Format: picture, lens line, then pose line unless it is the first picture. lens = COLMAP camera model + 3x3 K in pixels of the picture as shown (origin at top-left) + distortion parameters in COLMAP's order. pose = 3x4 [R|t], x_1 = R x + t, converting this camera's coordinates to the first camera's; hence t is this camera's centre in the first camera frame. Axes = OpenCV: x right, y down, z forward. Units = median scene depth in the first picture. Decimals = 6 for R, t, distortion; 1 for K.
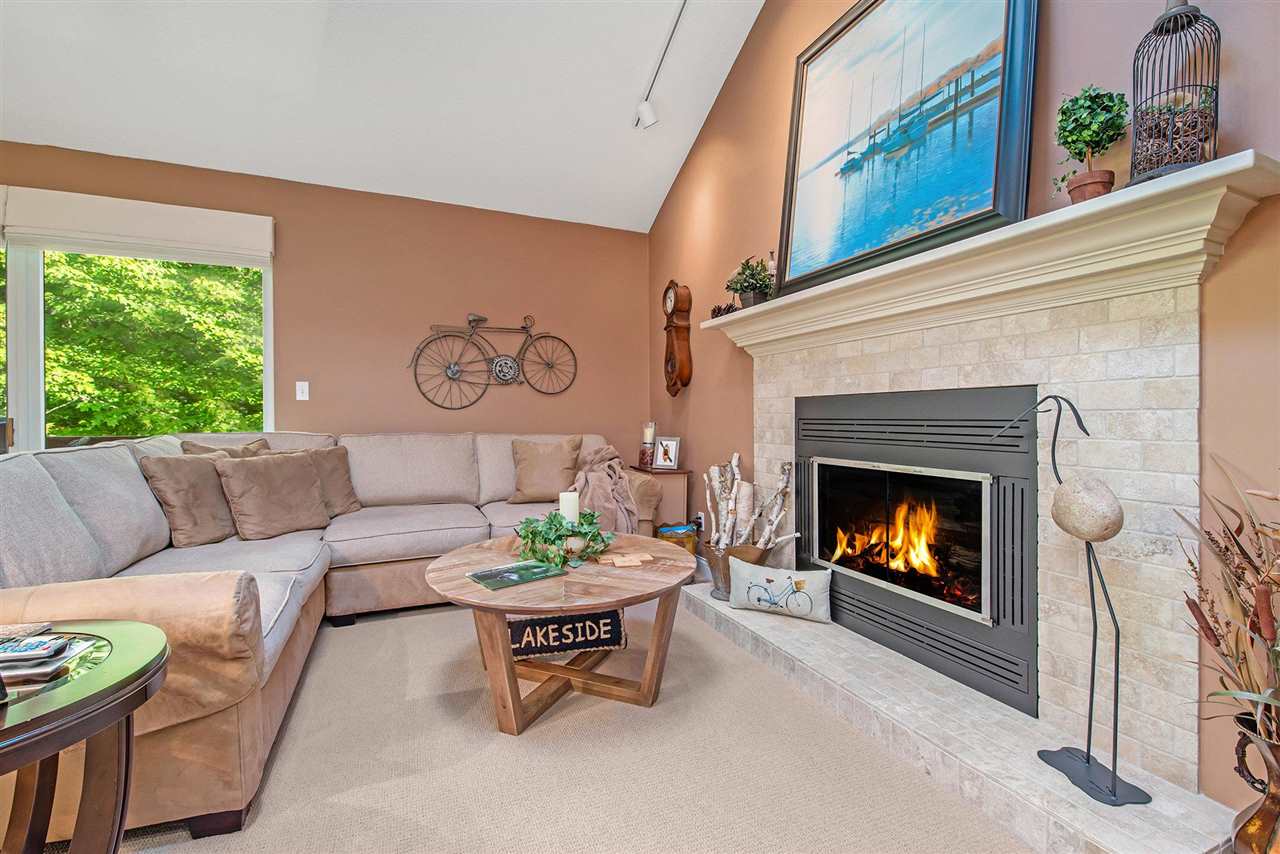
lens RADIAL K [[577.8, 0, 640.4], [0, 577.8, 422.6], [0, 0, 1]] dist [-0.005075, -0.000725]
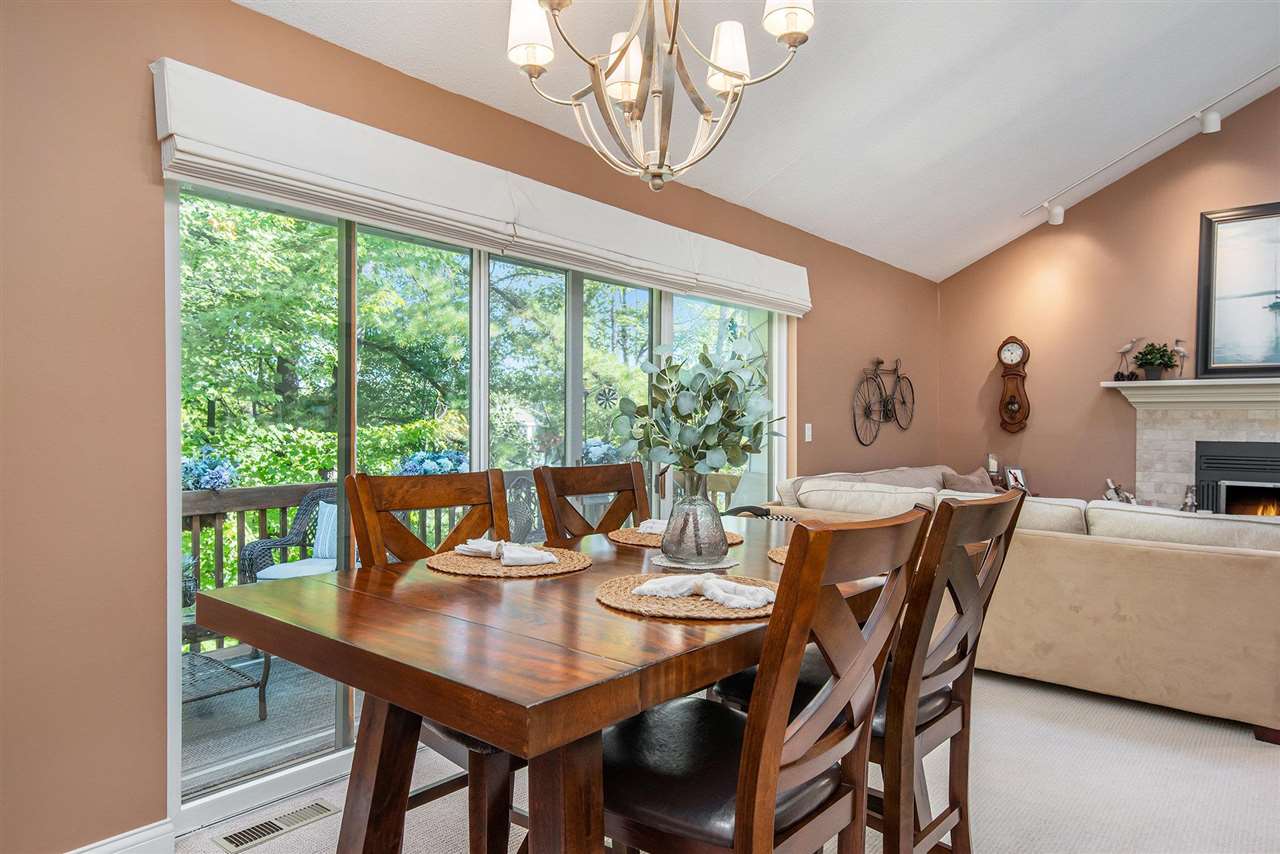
lens RADIAL K [[791.5, 0, 634.1], [0, 791.5, 428.9], [0, 0, 1]] dist [0.019794, -0.000283]
pose [[0.892219, -0.004337, 0.451582, -2.068412], [0.000589, 0.999964, 0.008440, -0.099468], [-0.451603, -0.007264, 0.892189, -0.194391]]
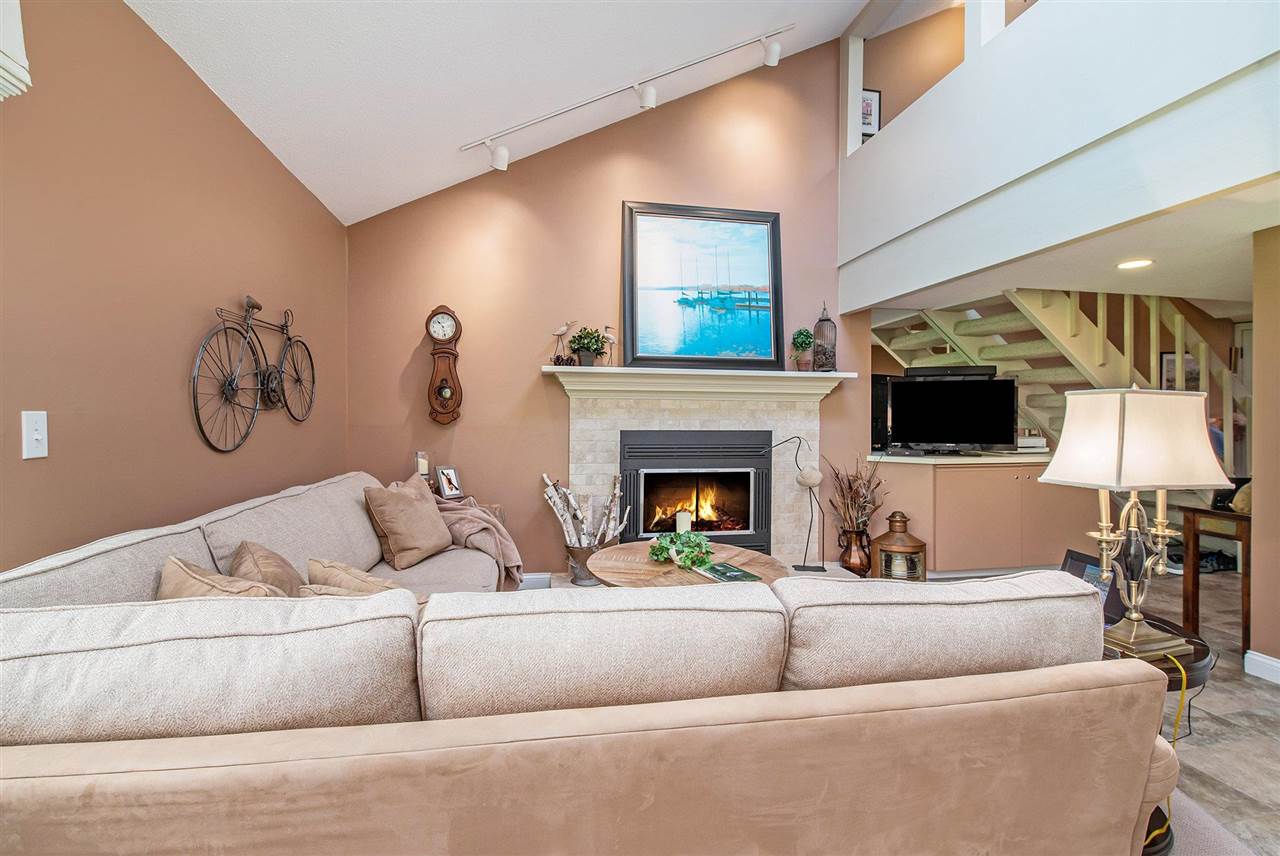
lens RADIAL K [[550.1, 0, 627.1], [0, 550.1, 418.7], [0, 0, 1]] dist [-0.004403, -0.000271]
pose [[0.220184, -0.010362, 0.975403, -1.166561], [0.000773, 0.999945, 0.010448, -0.093990], [-0.975458, -0.001546, 0.220179, 0.711811]]
